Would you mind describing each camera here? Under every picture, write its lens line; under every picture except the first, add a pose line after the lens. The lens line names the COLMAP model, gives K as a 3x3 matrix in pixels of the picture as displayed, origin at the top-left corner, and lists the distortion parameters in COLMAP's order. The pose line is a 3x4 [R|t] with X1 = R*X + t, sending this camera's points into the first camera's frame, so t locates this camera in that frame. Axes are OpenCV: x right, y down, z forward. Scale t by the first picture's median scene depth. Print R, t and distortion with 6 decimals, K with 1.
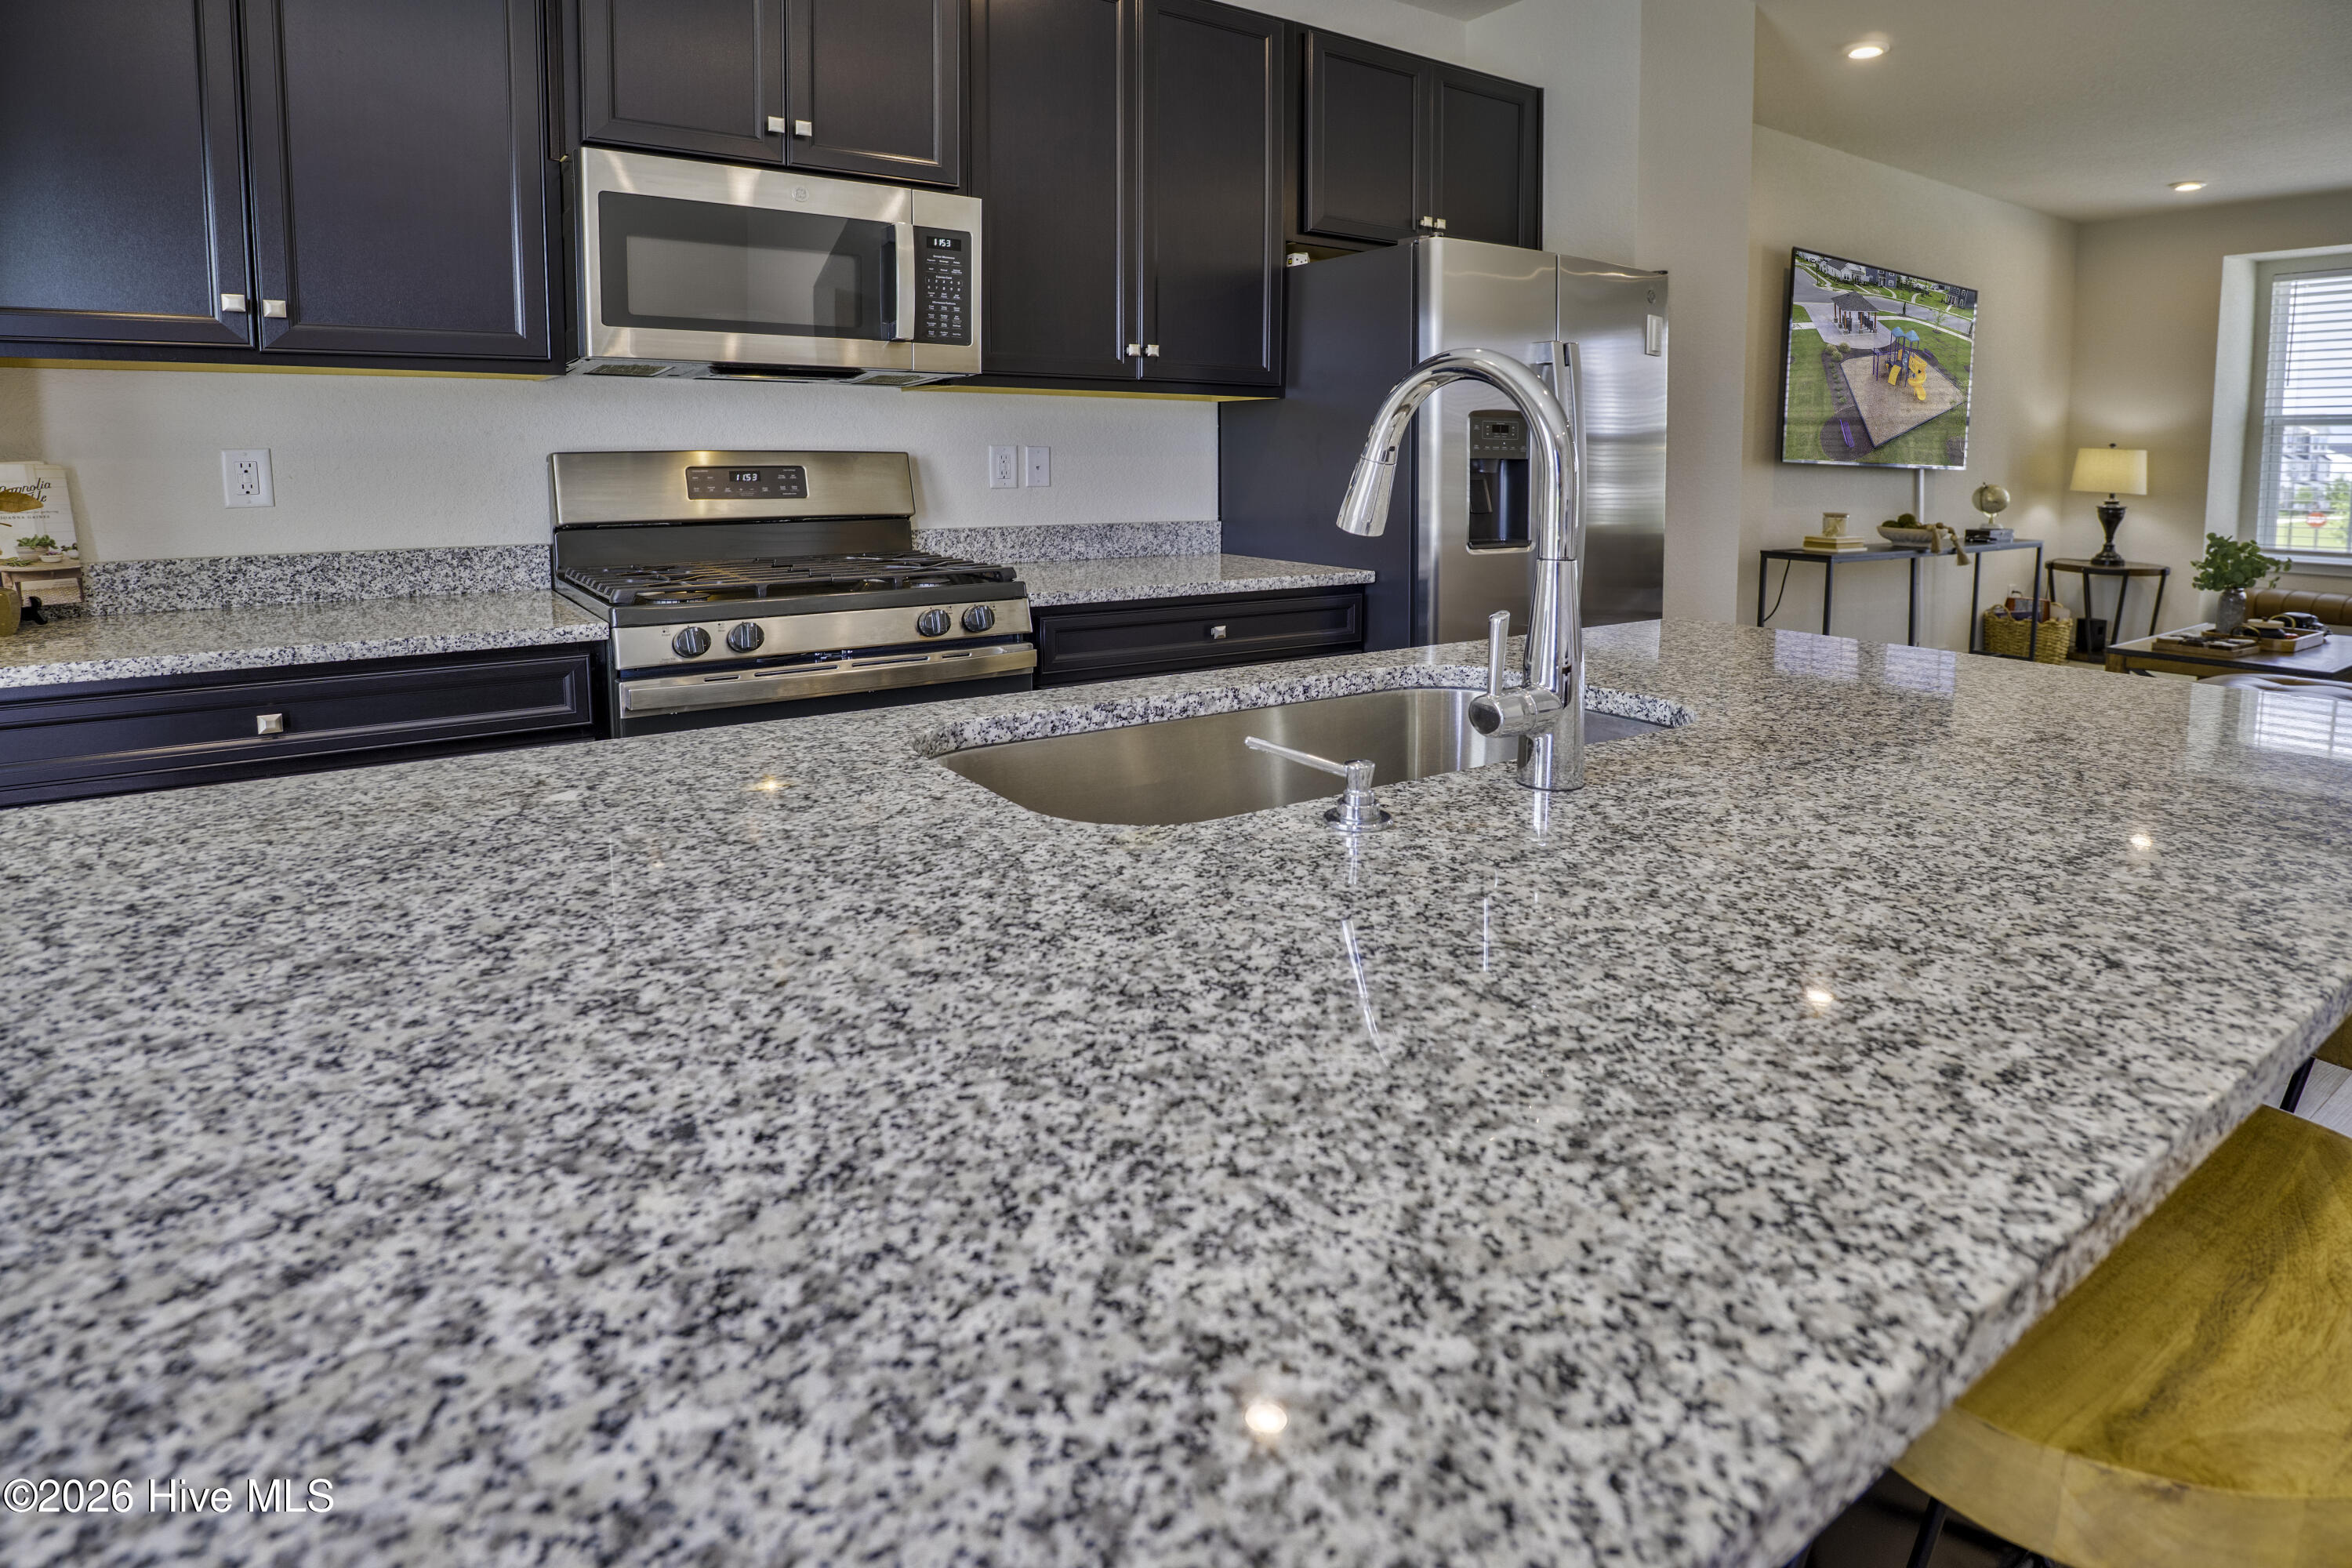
lens RADIAL K [[1187.6, 0, 1176.0], [0, 1187.6, 784.0], [0, 0, 1]] dist [-0.028219, 0.001260]
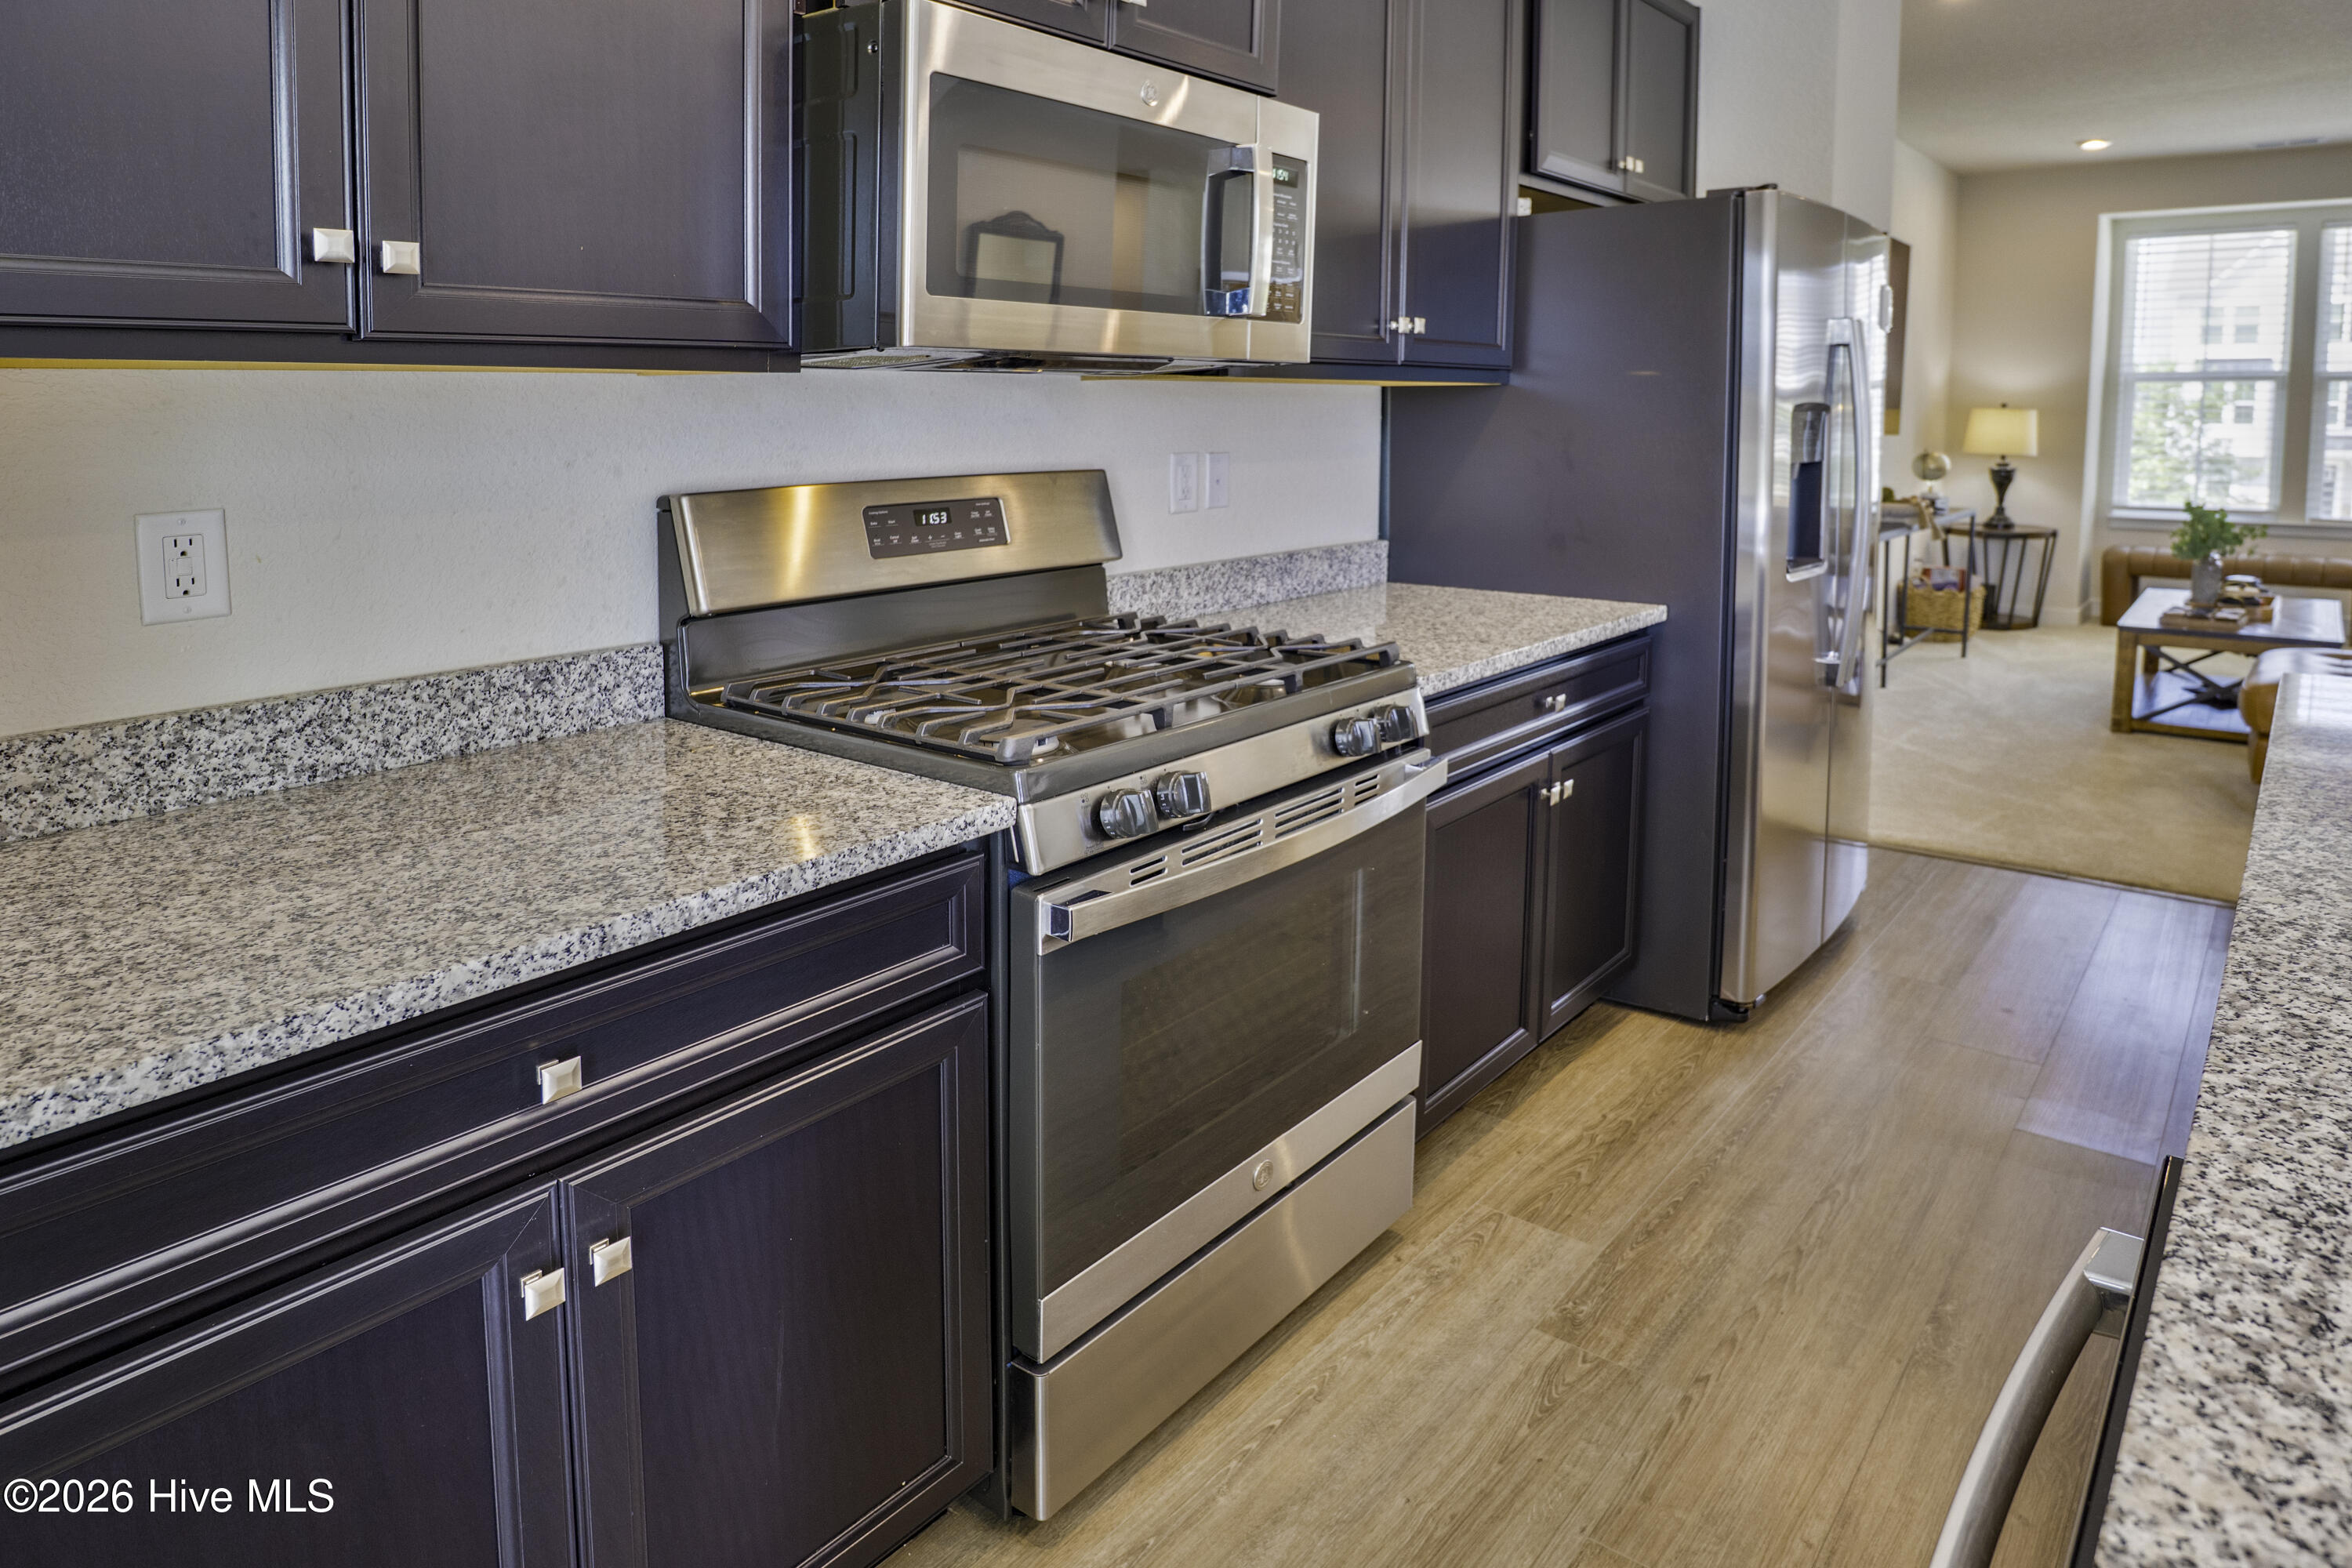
lens RADIAL K [[1412.9, 0, 1177.3], [0, 1412.9, 740.7], [0, 0, 1]] dist [-0.024453, -0.001149]
pose [[0.957323, -0.075487, 0.278988, -0.502363], [0.086155, 0.995938, -0.026157, -0.117213], [-0.275880, 0.049077, 0.959938, 0.252173]]
